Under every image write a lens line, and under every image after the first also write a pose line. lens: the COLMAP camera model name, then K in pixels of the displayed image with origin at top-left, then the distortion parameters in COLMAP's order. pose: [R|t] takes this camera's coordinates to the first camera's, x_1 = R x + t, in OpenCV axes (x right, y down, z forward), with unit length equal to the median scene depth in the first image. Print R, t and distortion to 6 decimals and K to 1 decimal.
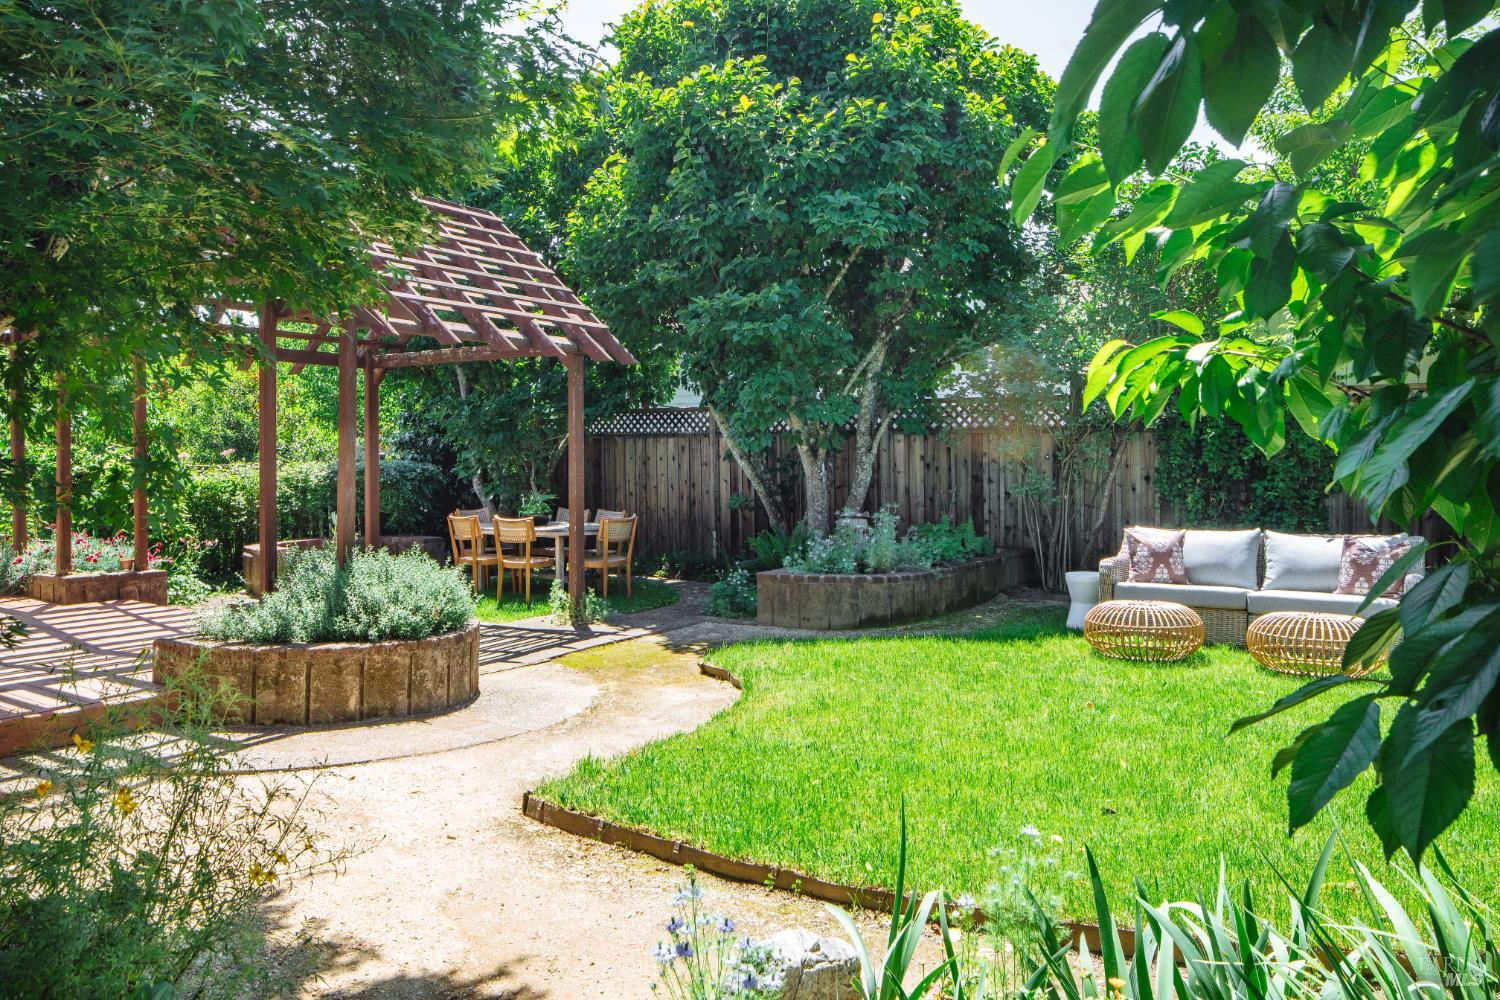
lens RADIAL K [[991.8, 0, 750.0], [0, 991.8, 500.0], [0, 0, 1]] dist [-0.002611, -0.000752]
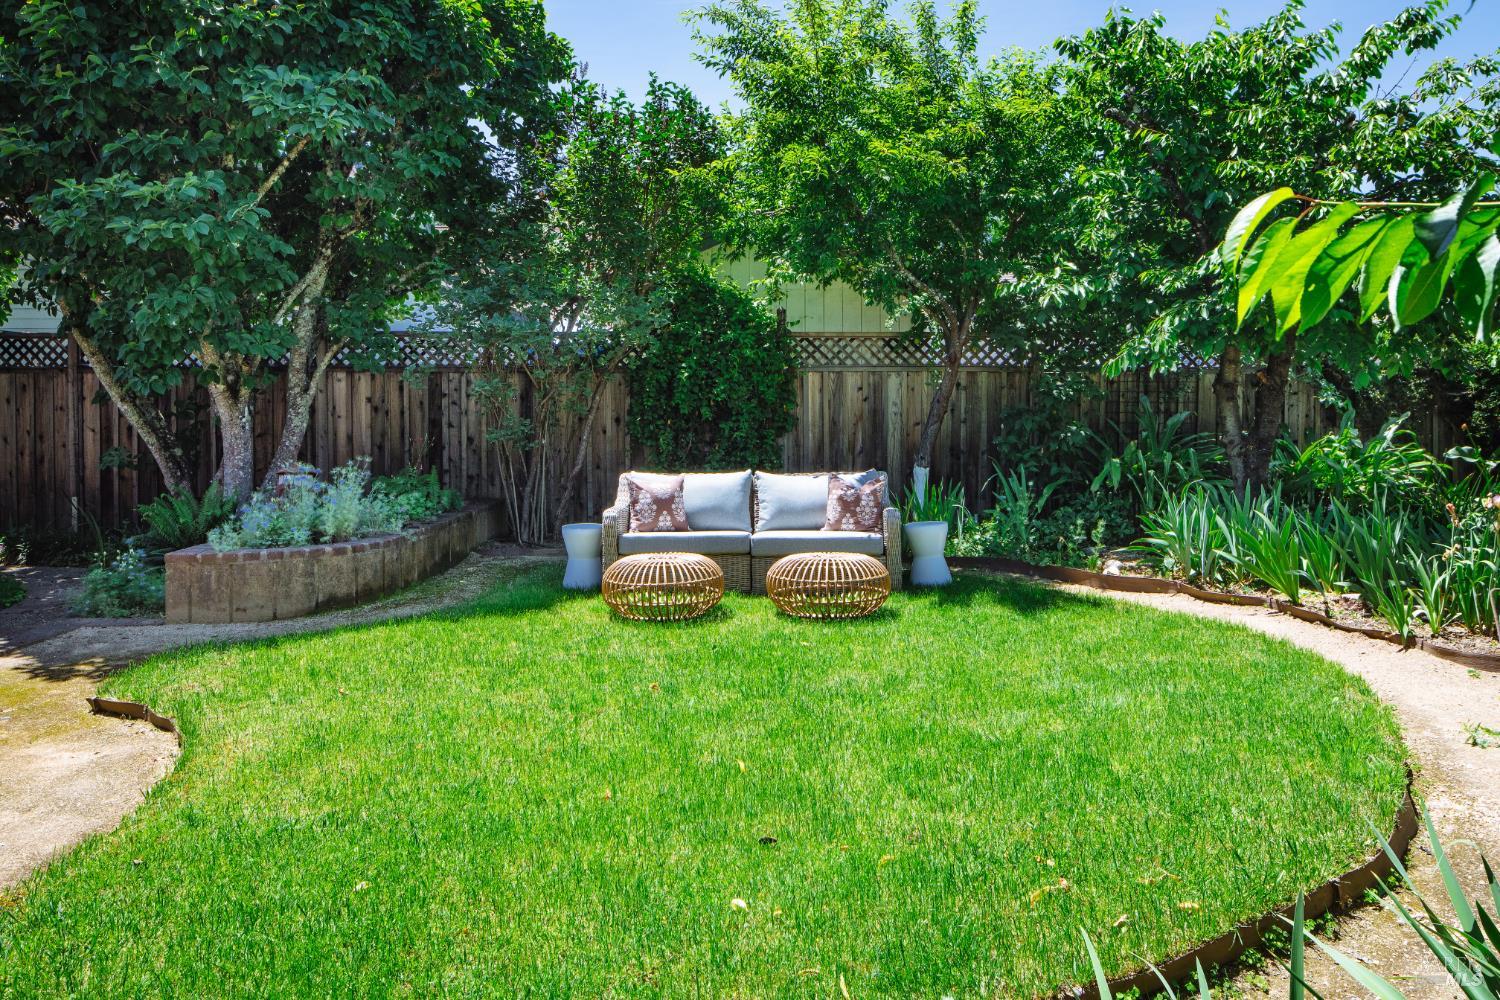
lens RADIAL K [[1016.5, 0, 750.4], [0, 1016.5, 398.5], [0, 0, 1]] dist [-0.001839, -0.001840]
pose [[0.841550, -0.000497, 0.540179, -0.034264], [0.024147, 0.999035, -0.036700, -0.004493], [-0.539639, 0.043929, 0.840749, 0.112338]]
